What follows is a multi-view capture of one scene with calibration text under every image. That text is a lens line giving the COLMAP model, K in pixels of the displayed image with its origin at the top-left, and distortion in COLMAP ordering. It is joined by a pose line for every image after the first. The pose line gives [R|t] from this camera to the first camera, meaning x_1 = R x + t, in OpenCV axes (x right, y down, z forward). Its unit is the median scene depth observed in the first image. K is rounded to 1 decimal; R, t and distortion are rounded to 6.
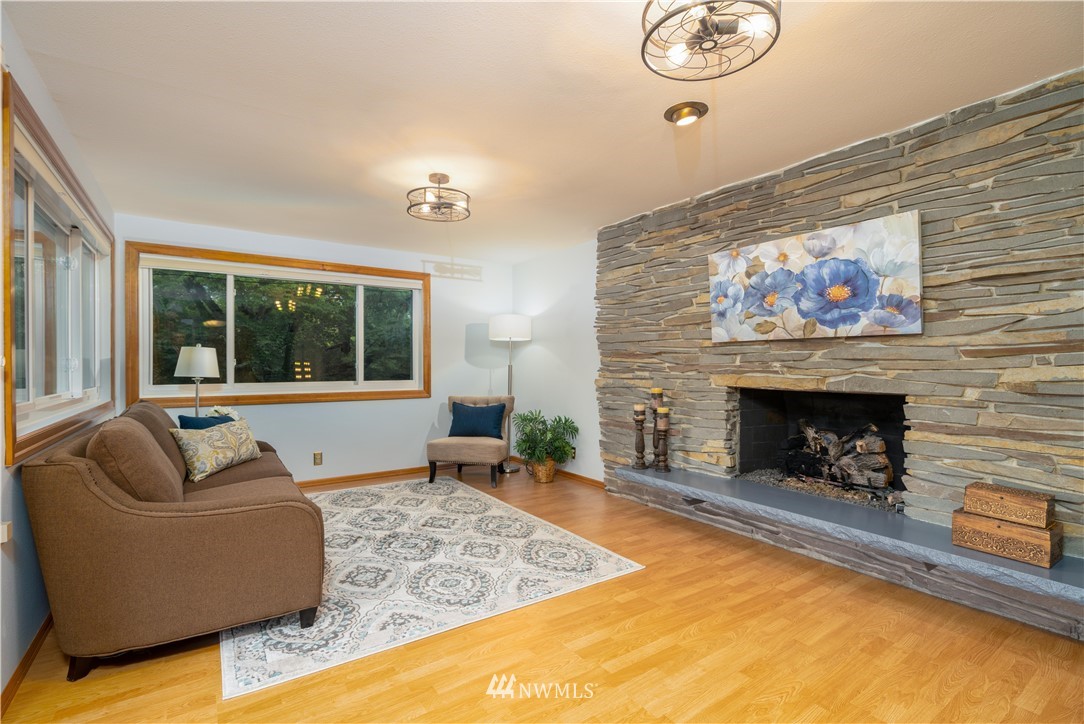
lens RADIAL K [[492.1, 0, 536.7], [0, 492.1, 362.3], [0, 0, 1]] dist [-0.015391, 0.002211]
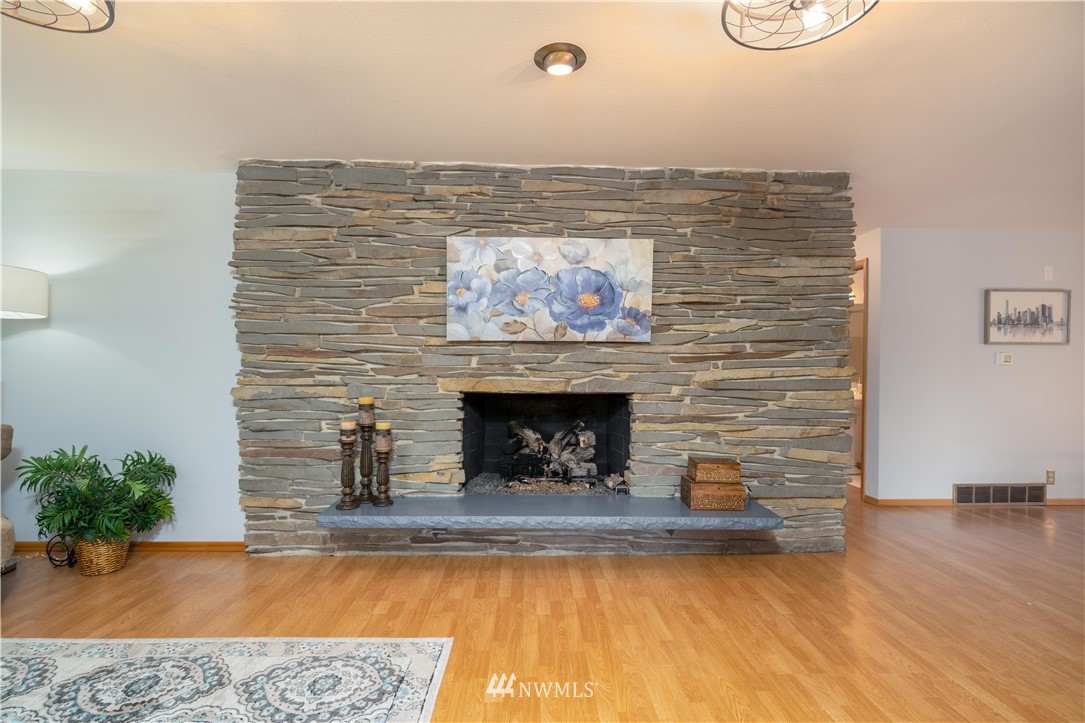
lens RADIAL K [[492.5, 0, 541.4], [0, 492.5, 369.7], [0, 0, 1]] dist [-0.015391, 0.002211]
pose [[0.537435, 0.002071, 0.843303, -0.295733], [-0.009369, 0.999950, 0.003515, 0.005947], [-0.843253, -0.009790, 0.537427, 0.434321]]
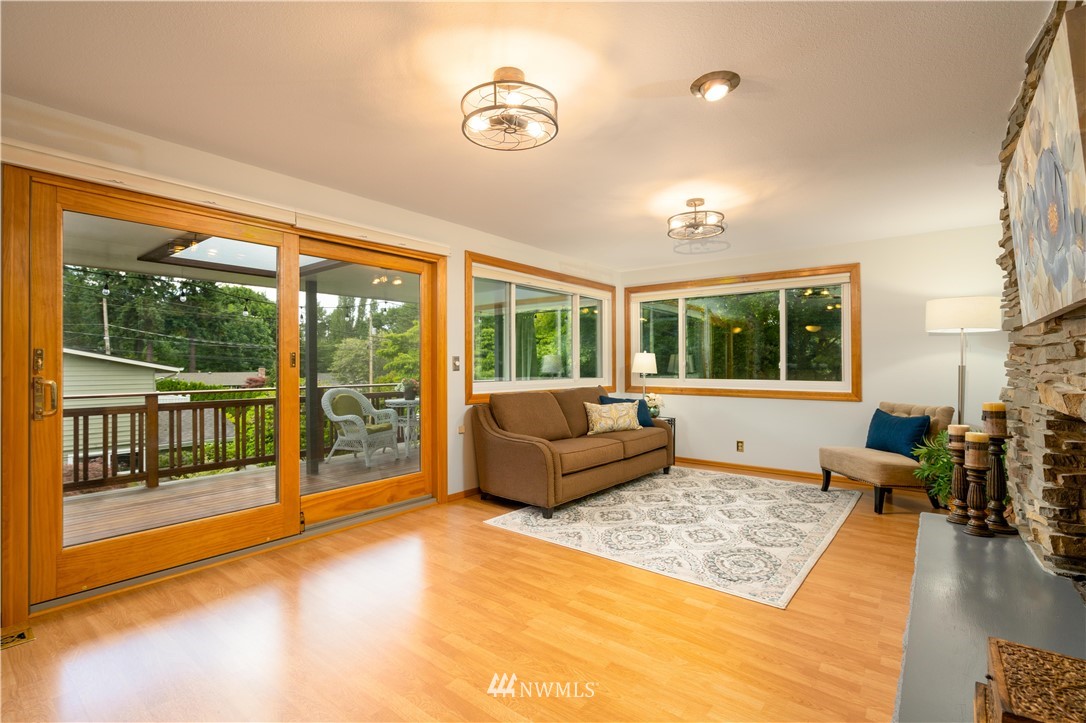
lens RADIAL K [[493.0, 0, 542.2], [0, 493.0, 361.4], [0, 0, 1]] dist [-0.015391, 0.002211]
pose [[0.297978, -0.004887, -0.954560, 0.789692], [0.004660, 0.999982, -0.003665, -0.001787], [0.954561, -0.003356, 0.297995, 0.317948]]
